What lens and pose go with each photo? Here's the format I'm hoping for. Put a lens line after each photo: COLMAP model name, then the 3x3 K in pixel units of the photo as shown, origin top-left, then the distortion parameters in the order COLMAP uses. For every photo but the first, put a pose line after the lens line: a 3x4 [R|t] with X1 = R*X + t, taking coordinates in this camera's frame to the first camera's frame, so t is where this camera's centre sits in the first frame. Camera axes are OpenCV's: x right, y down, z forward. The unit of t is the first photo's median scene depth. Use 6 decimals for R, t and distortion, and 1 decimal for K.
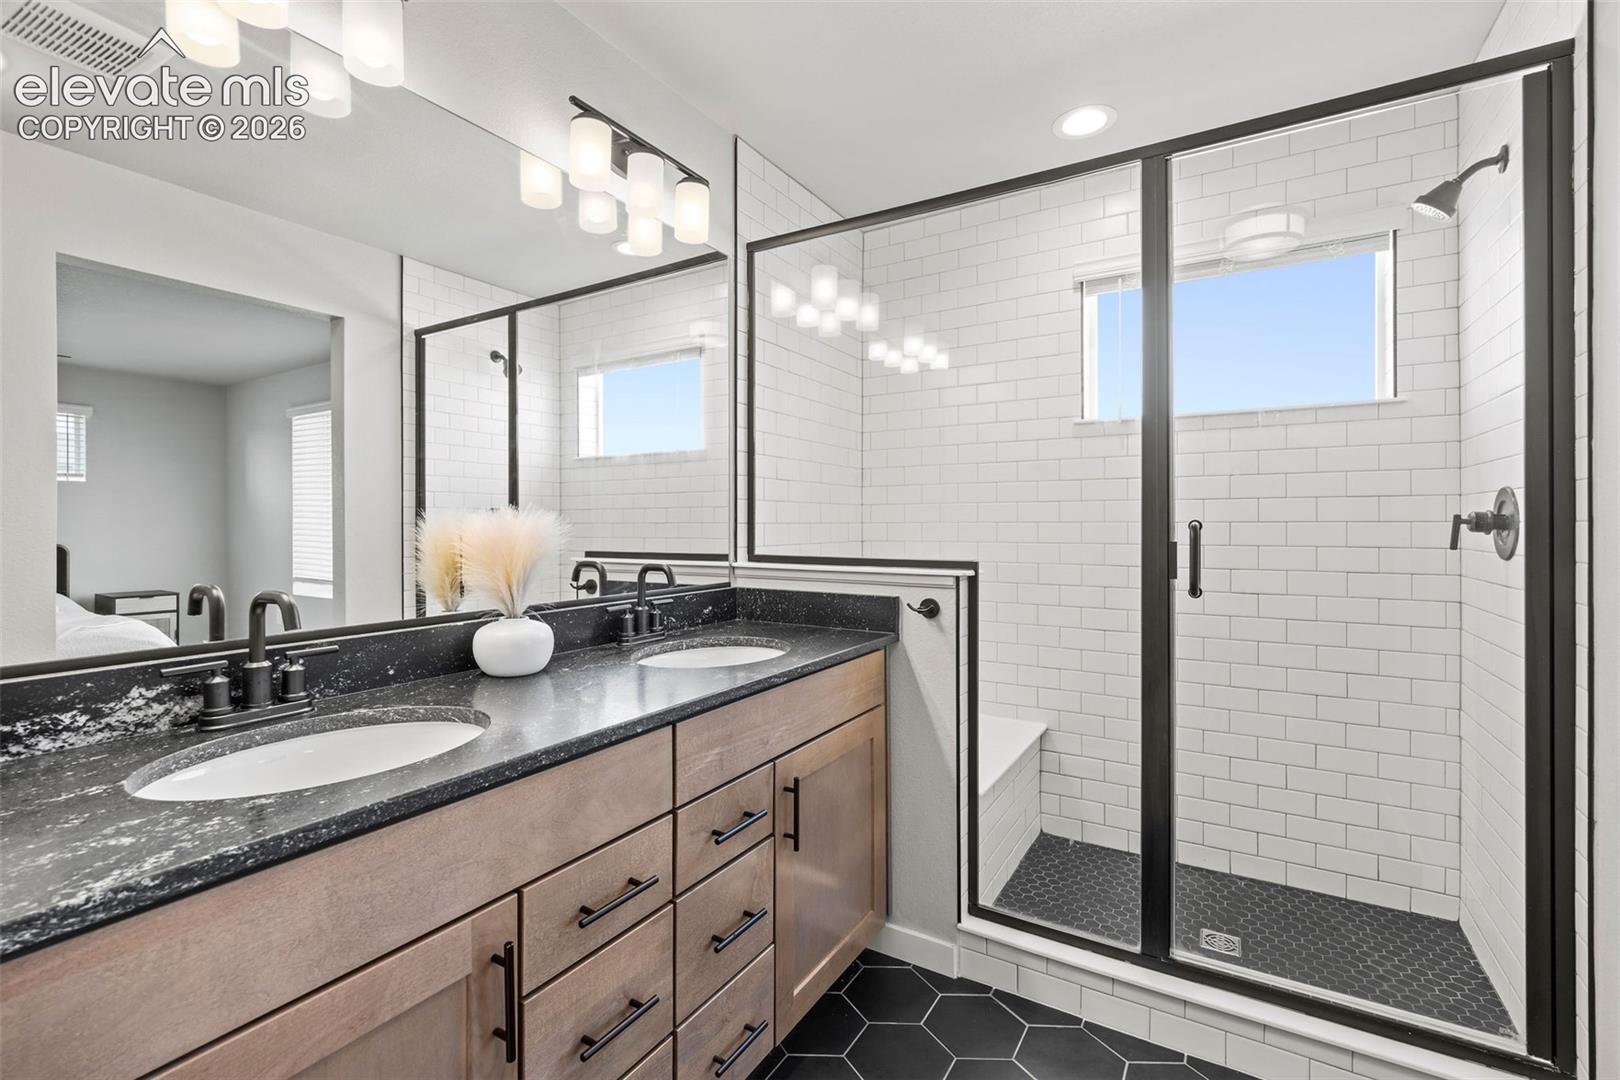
lens RADIAL K [[716.6, 0, 812.2], [0, 716.6, 526.2], [0, 0, 1]] dist [-0.000611, -0.000680]
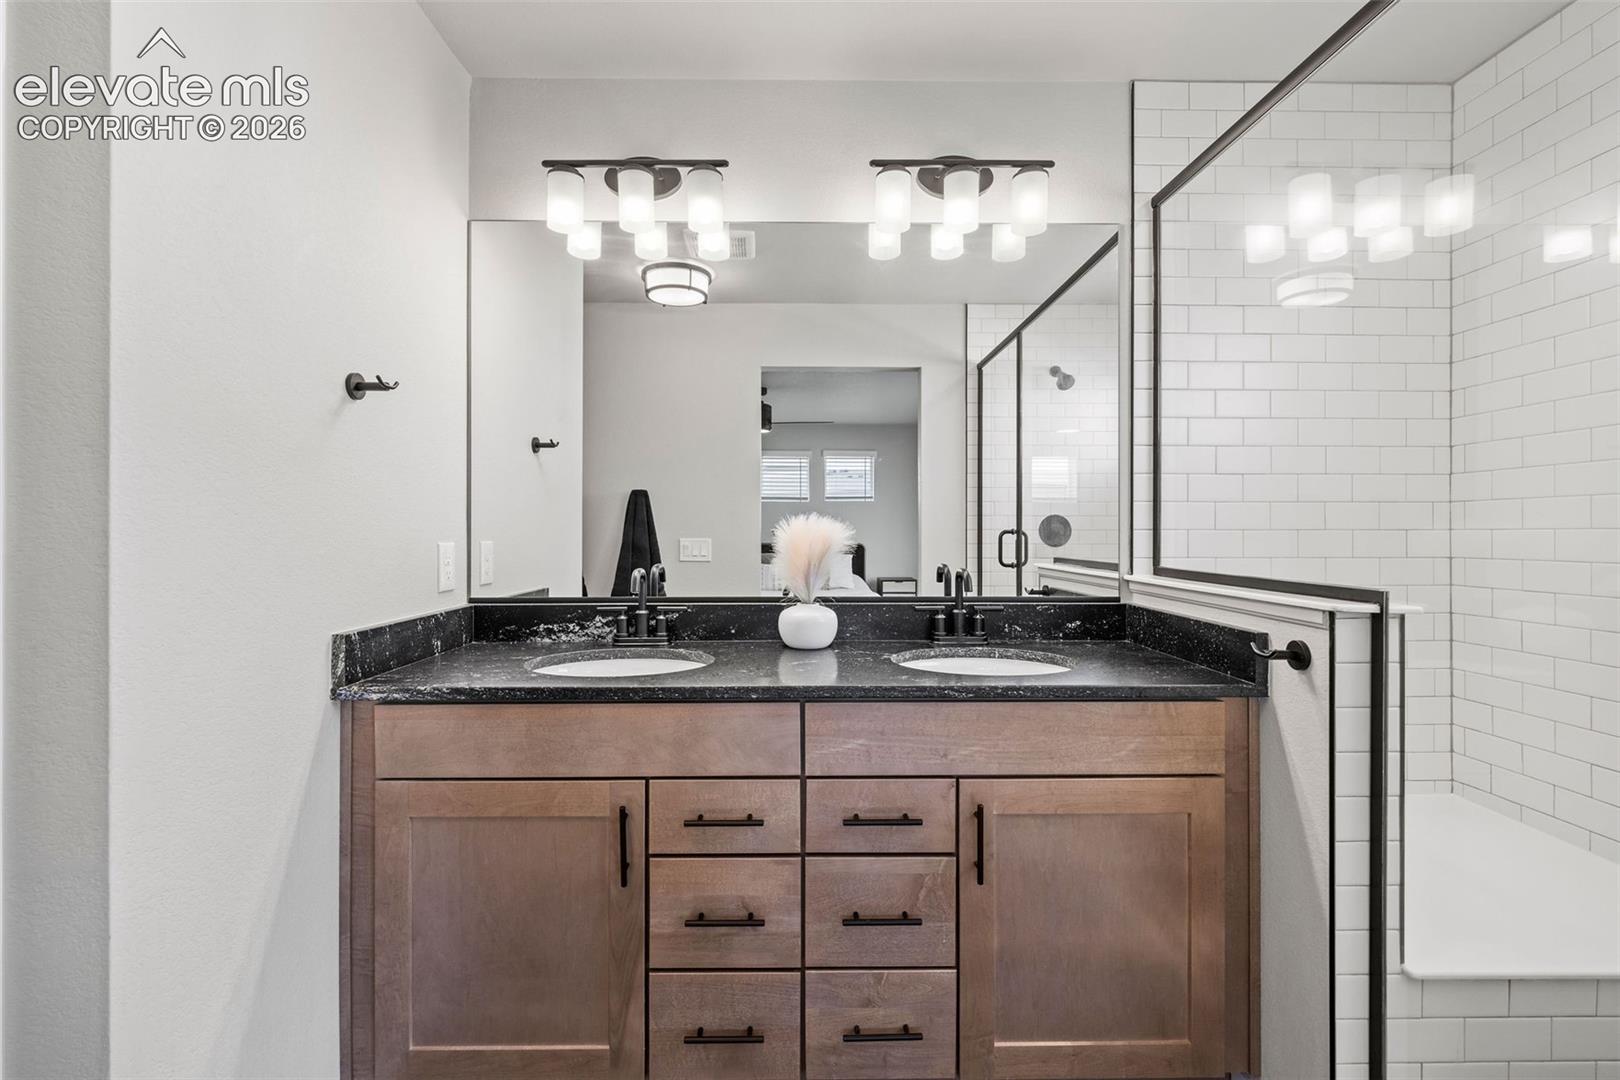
lens RADIAL K [[717.2, 0, 804.8], [0, 717.2, 533.7], [0, 0, 1]] dist [0.001468, -0.000219]
pose [[0.531084, 0.005466, -0.847302, 0.535997], [-0.006019, 0.999978, 0.002678, 0.000949], [0.847298, 0.003678, 0.531105, 0.265564]]
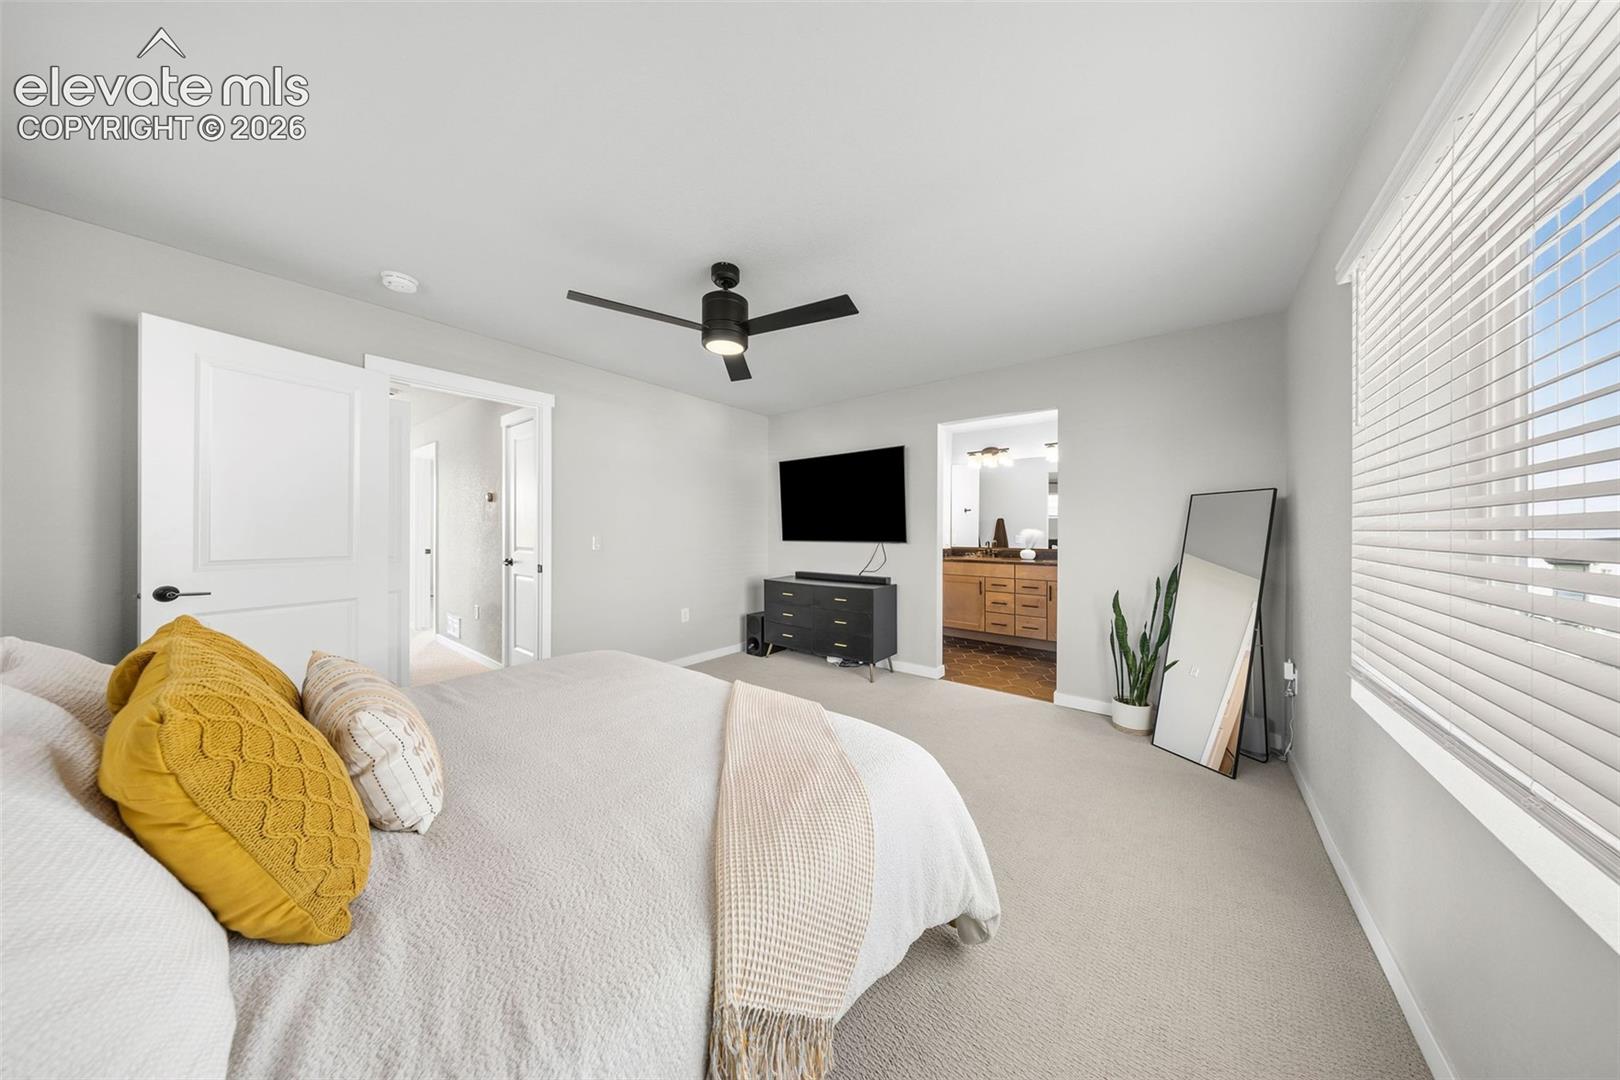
lens RADIAL K [[475.0, 0, 809.6], [0, 475.0, 533.5], [0, 0, 1]] dist [0.000346, -0.004582]
pose [[-0.117600, 0.001894, -0.993059, 2.733152], [-0.006642, 0.999974, 0.002694, 0.006052], [0.993039, 0.006913, -0.117584, -0.177669]]
